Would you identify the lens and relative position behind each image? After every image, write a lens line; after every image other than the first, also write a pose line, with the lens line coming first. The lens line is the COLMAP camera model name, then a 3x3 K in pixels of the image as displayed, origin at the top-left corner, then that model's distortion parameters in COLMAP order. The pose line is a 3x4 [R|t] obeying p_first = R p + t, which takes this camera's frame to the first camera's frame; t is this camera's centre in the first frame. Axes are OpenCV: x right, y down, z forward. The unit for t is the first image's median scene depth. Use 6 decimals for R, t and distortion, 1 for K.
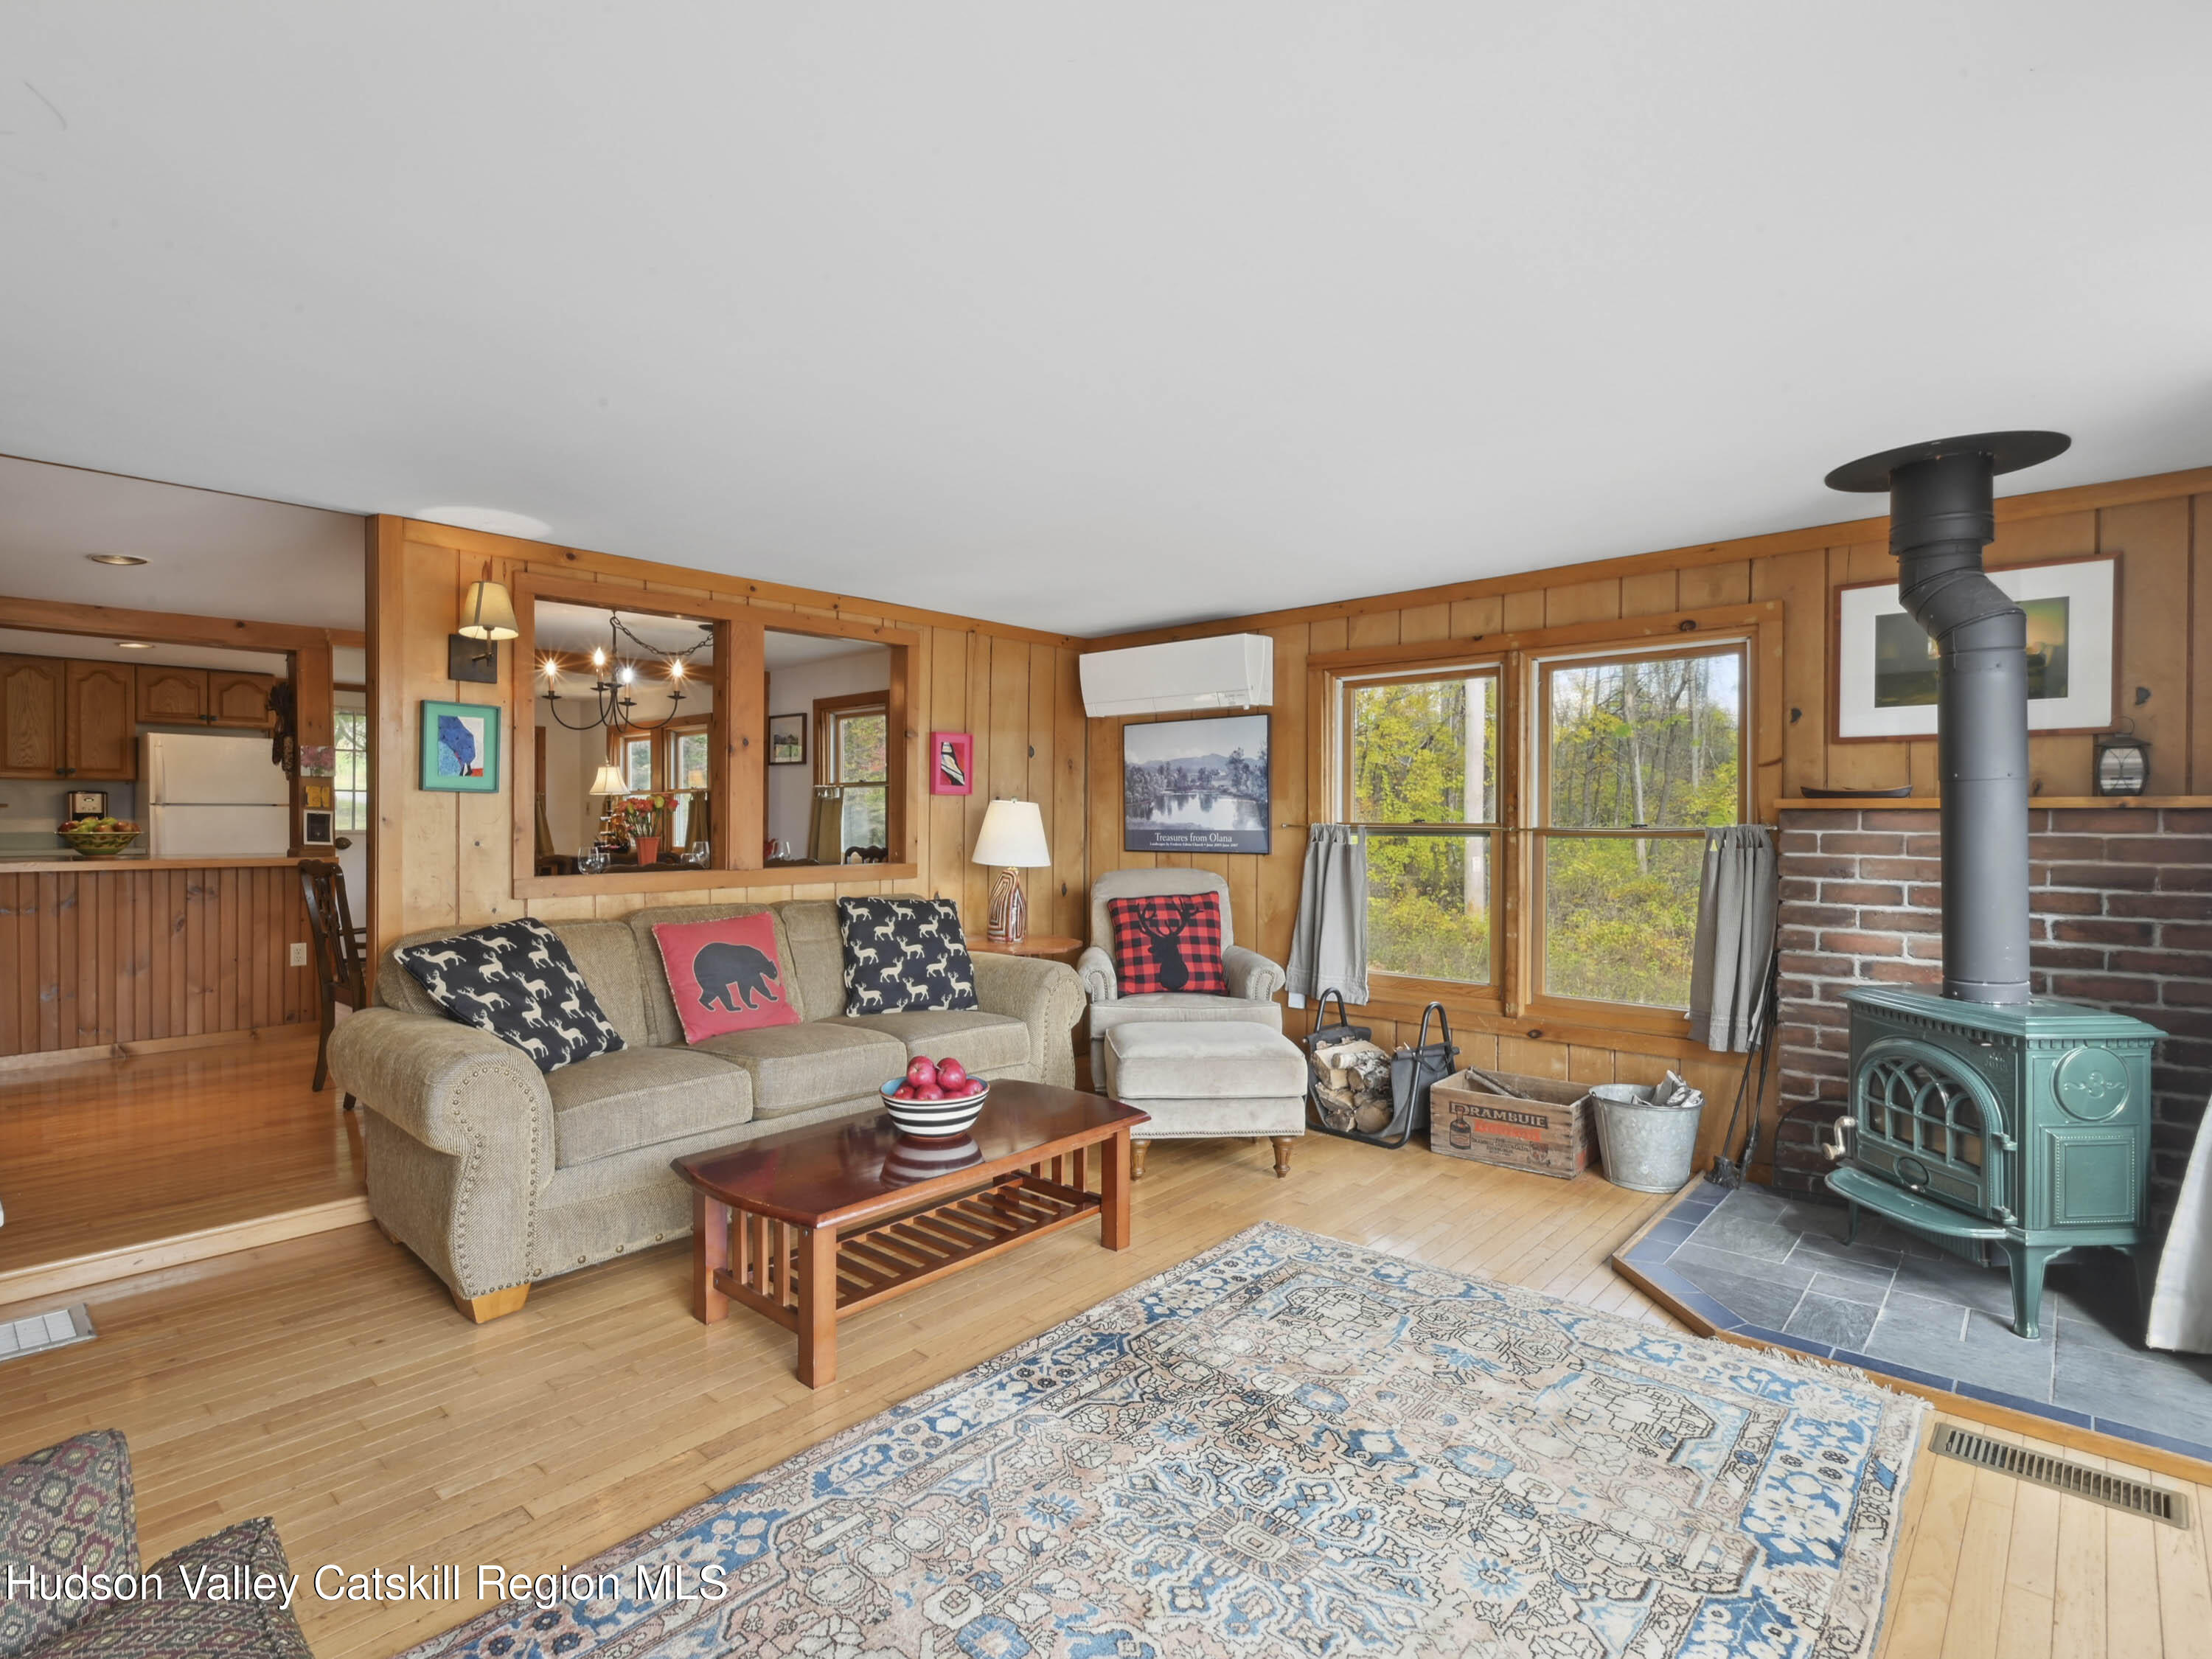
lens RADIAL K [[1120.0, 0, 1027.4], [0, 1120.0, 817.1], [0, 0, 1]] dist [0.001345, 0.001840]
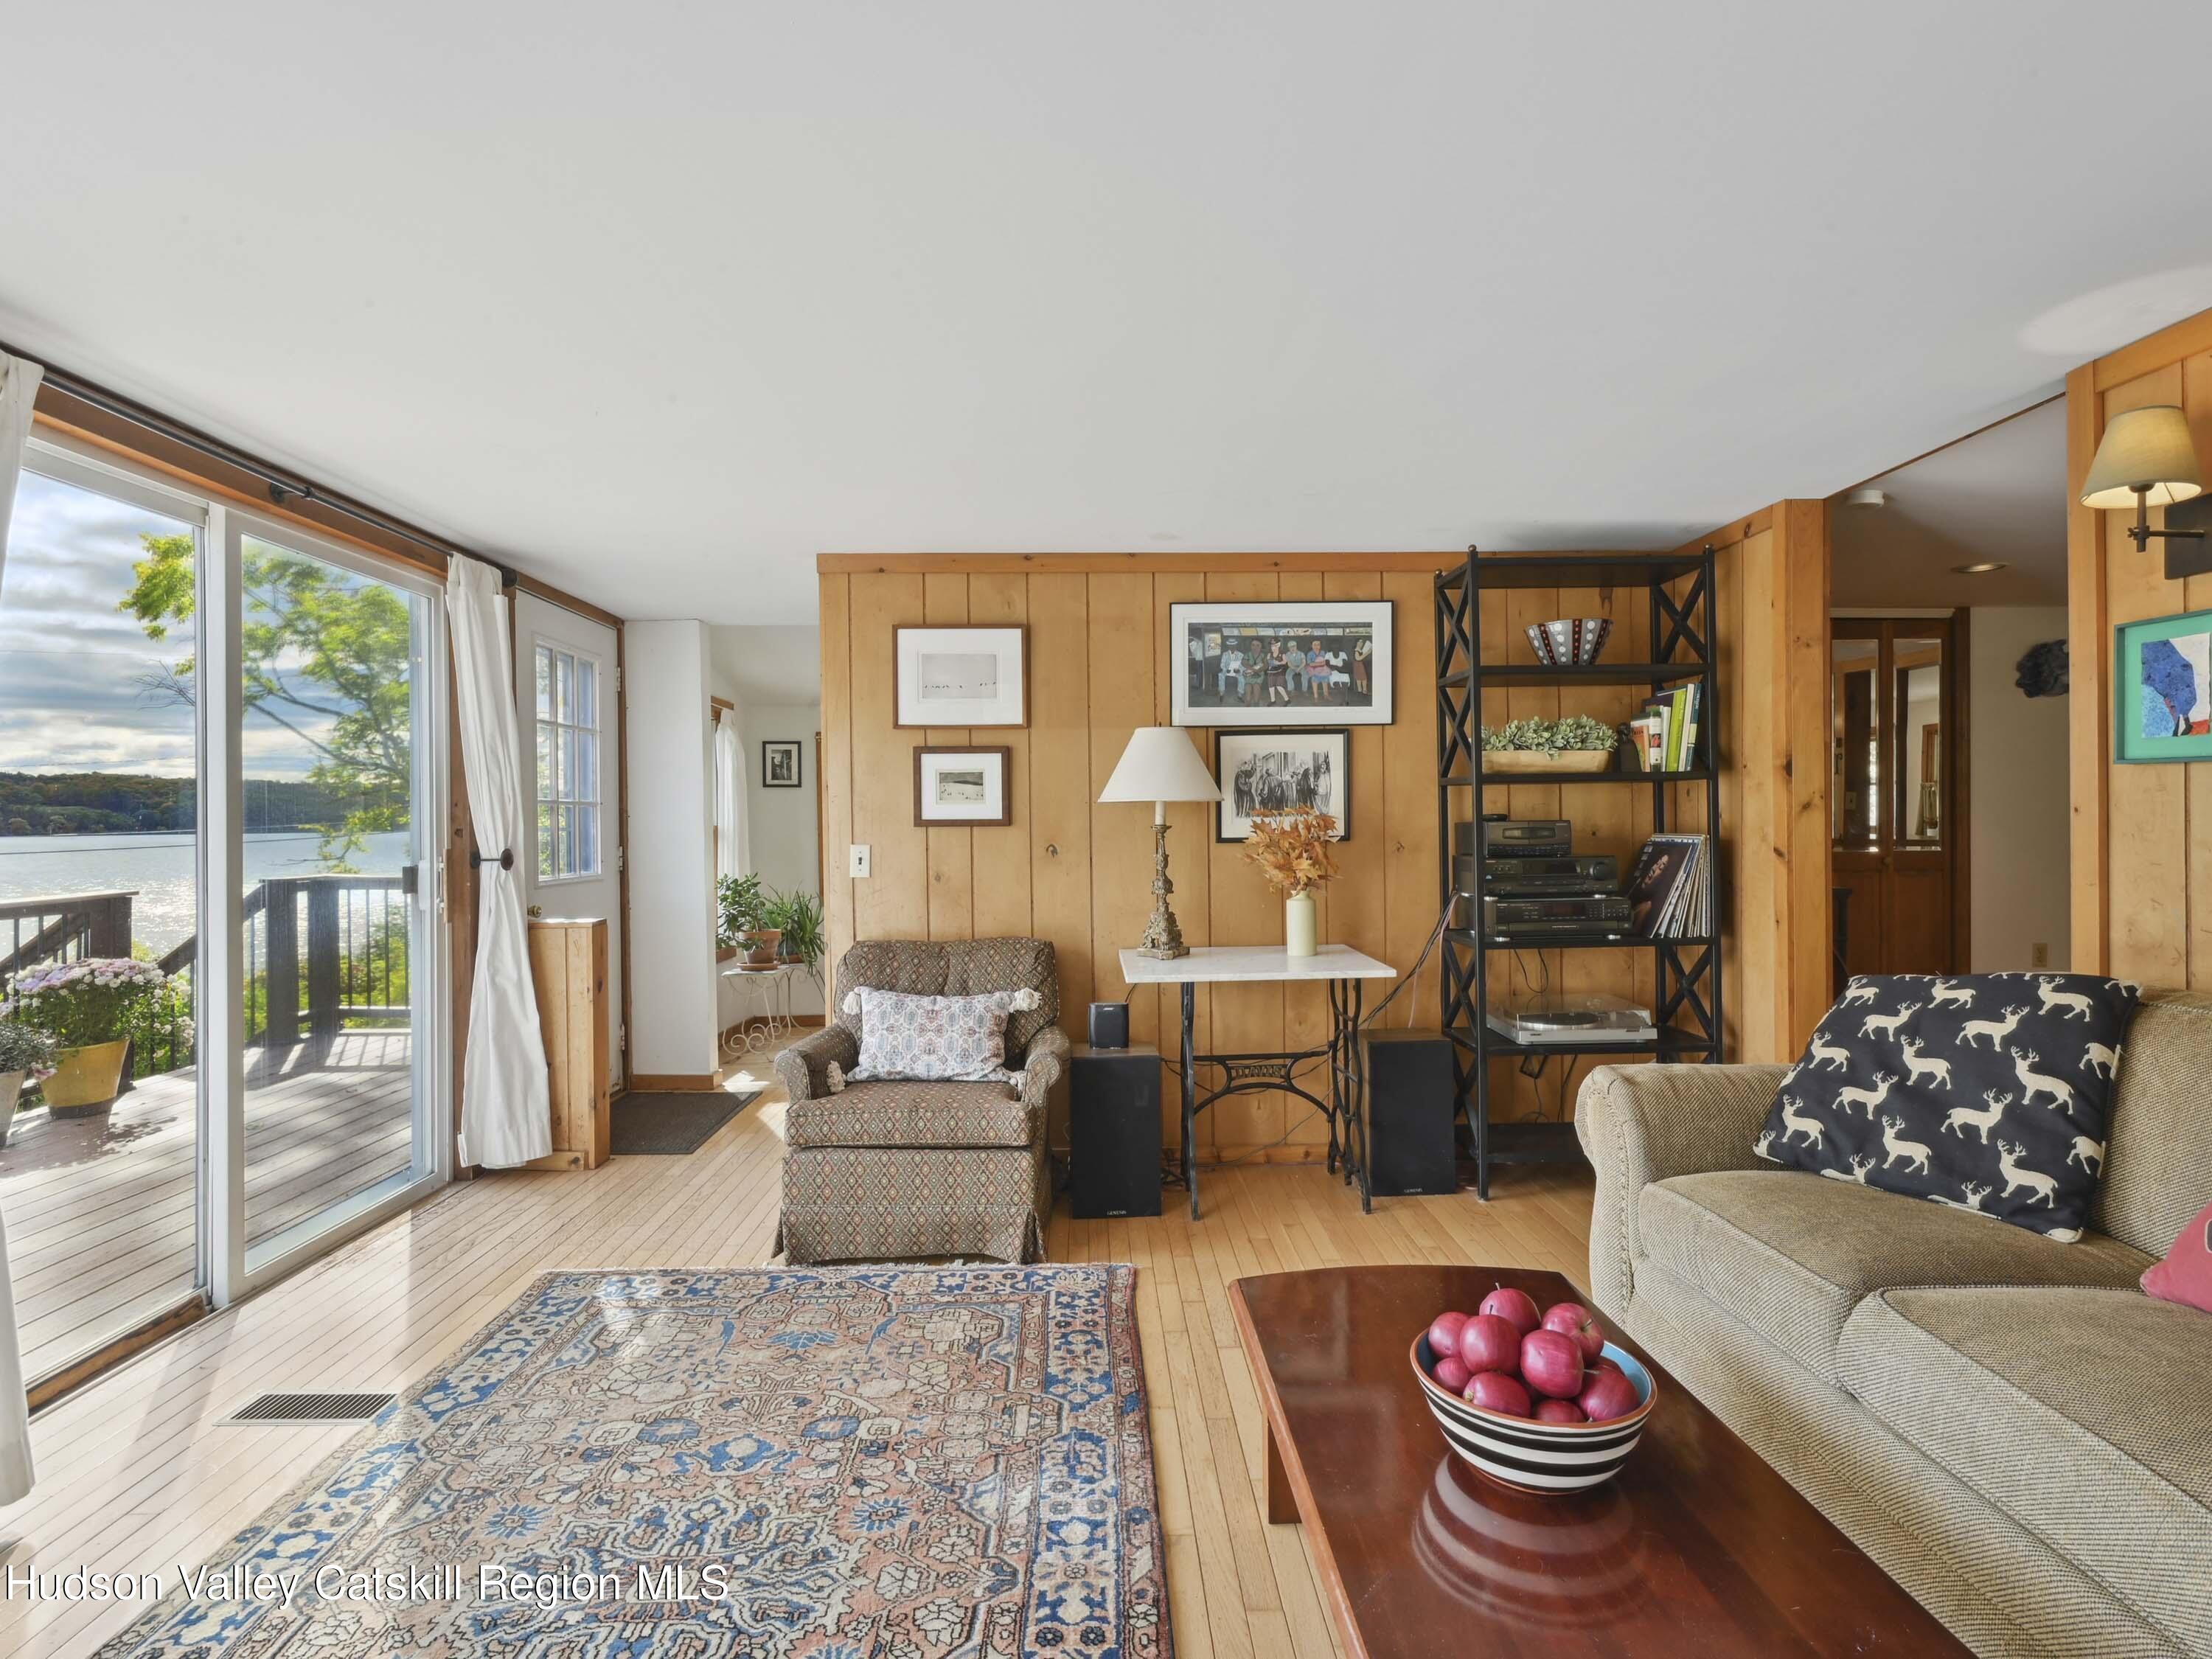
lens RADIAL K [[1120.0, 0, 1120.4], [0, 1120.0, 828.8], [0, 0, 1]] dist [0.001345, 0.001840]
pose [[-0.694158, 0.006856, -0.719790, 0.339749], [0.005979, 0.999975, 0.003759, 0.007341], [0.719798, -0.001694, -0.694181, 1.075248]]
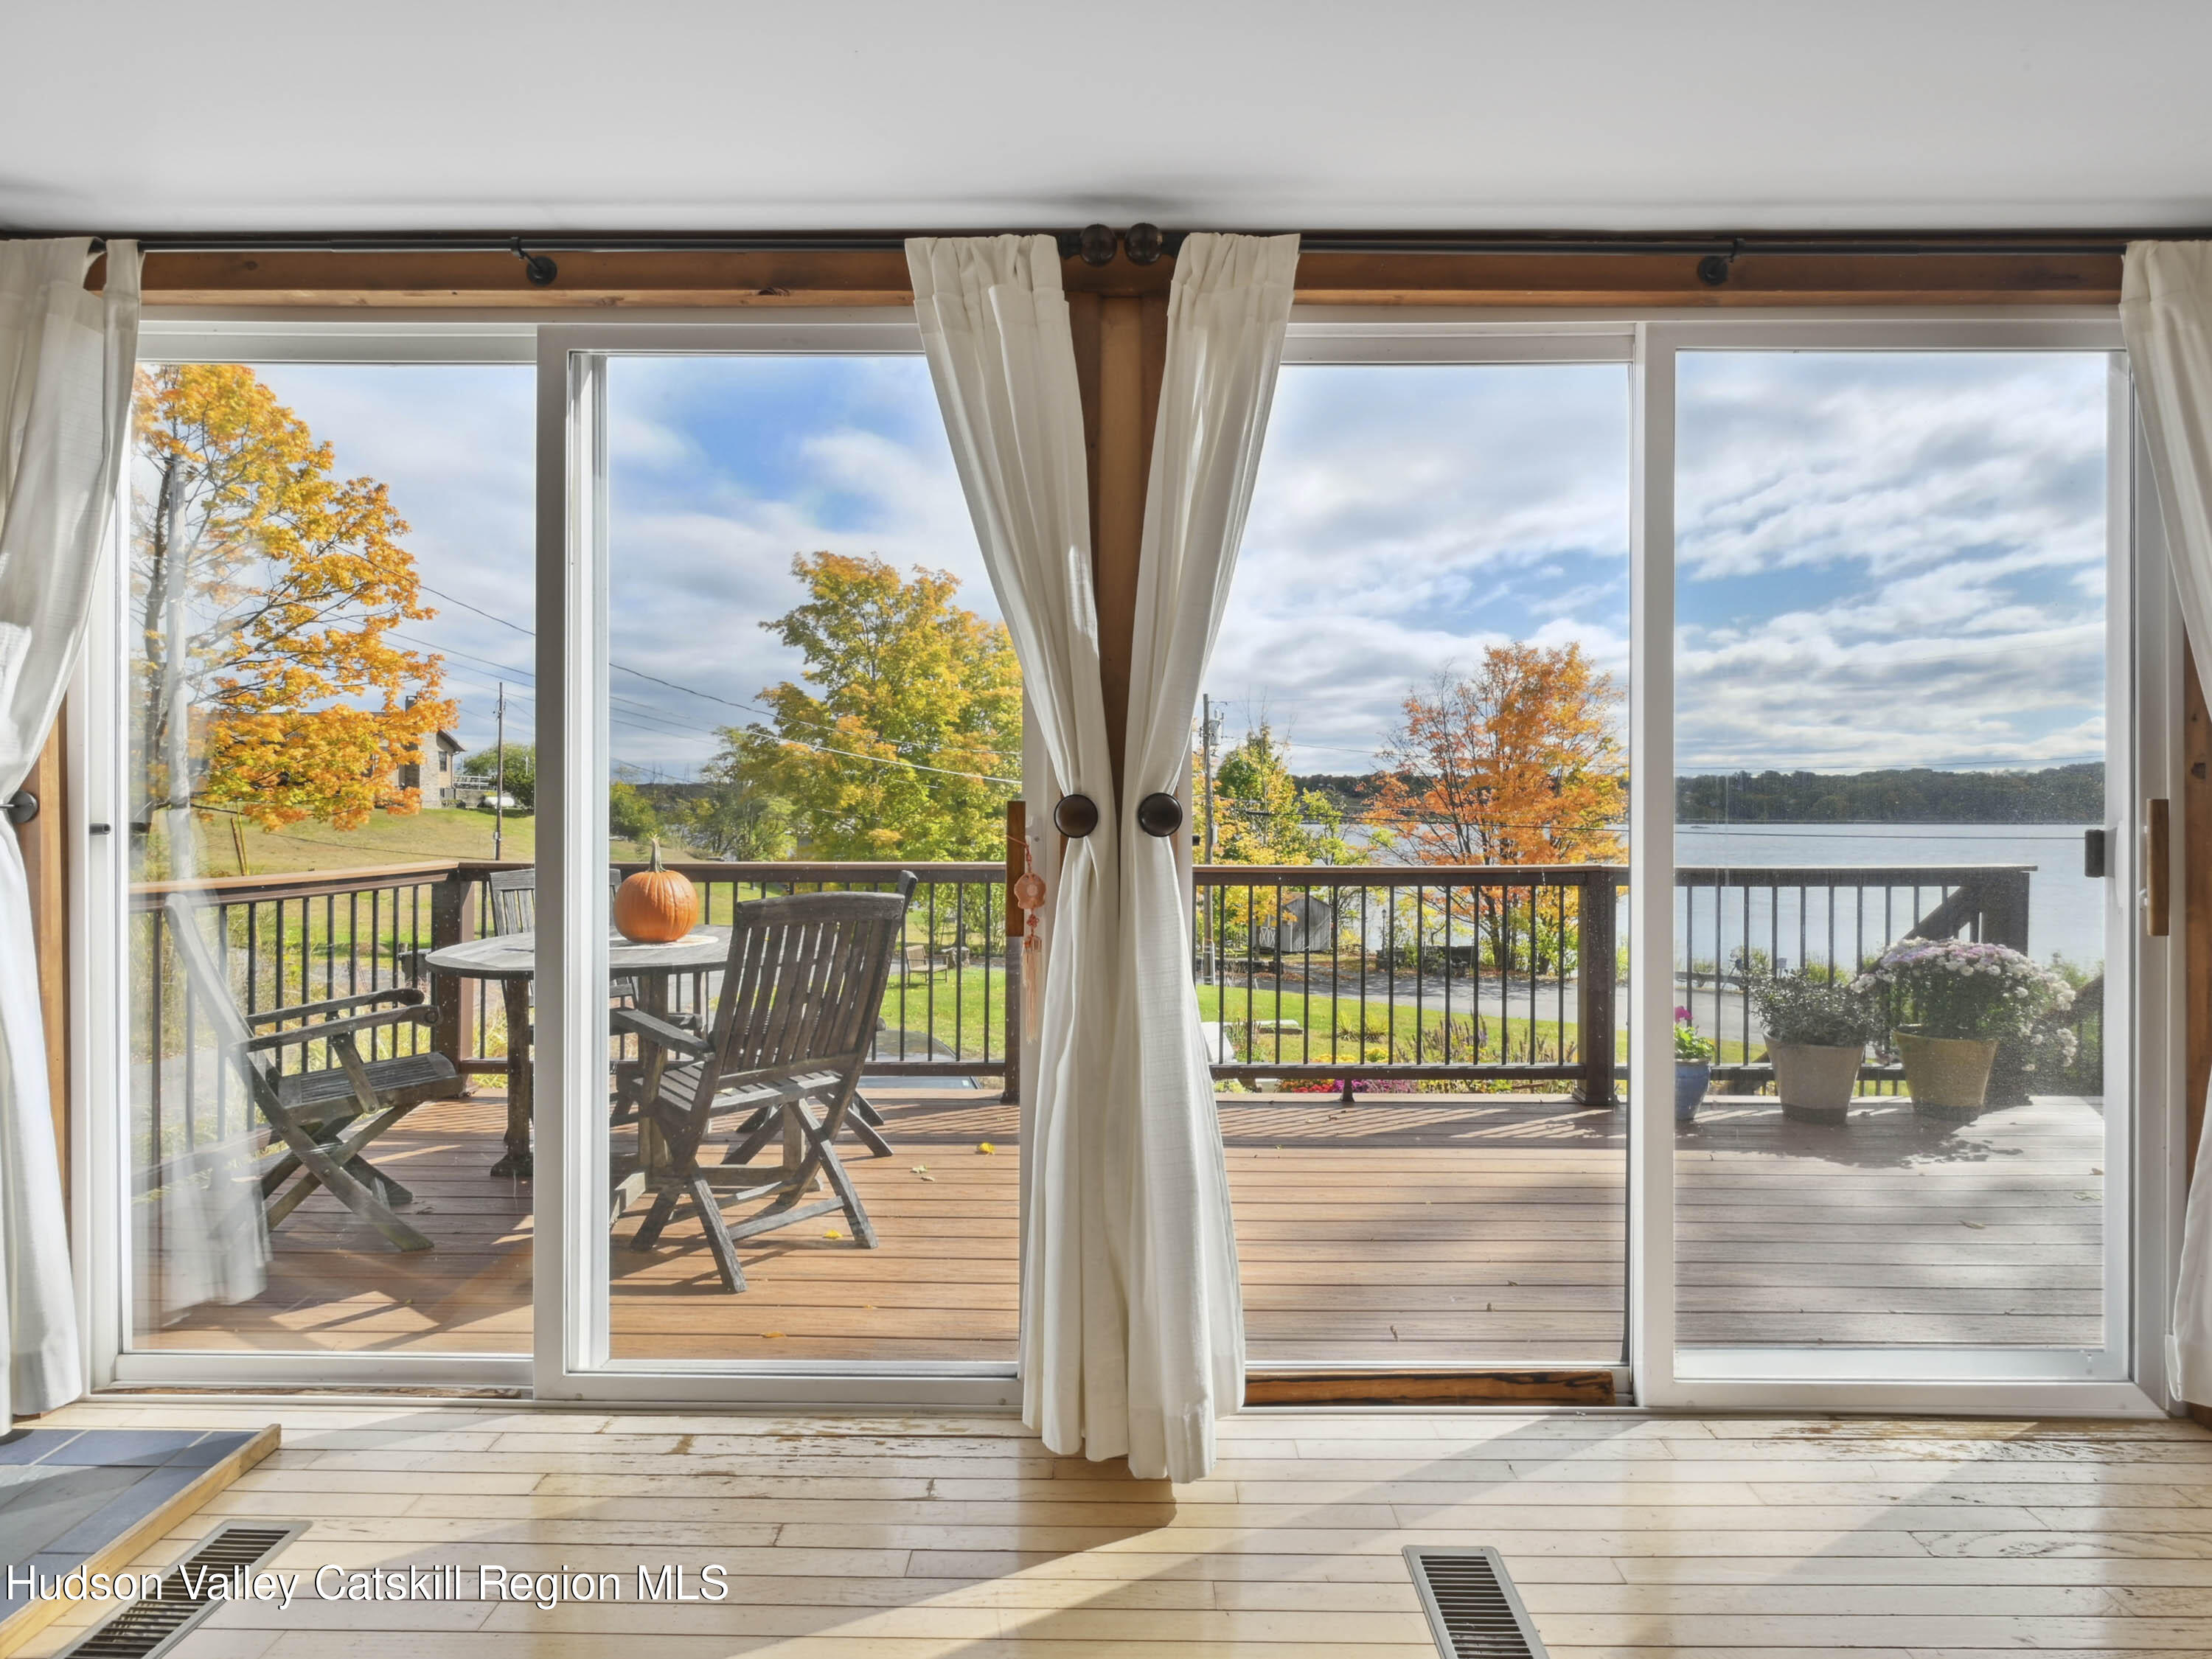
lens RADIAL K [[1120.0, 0, 1110.2], [0, 1120.0, 815.8], [0, 0, 1]] dist [0.001345, 0.001840]
pose [[-0.689957, -0.004452, 0.723837, -0.035638], [-0.003431, 0.999990, 0.002880, 0.034862], [-0.723842, -0.000496, -0.689966, 0.658432]]
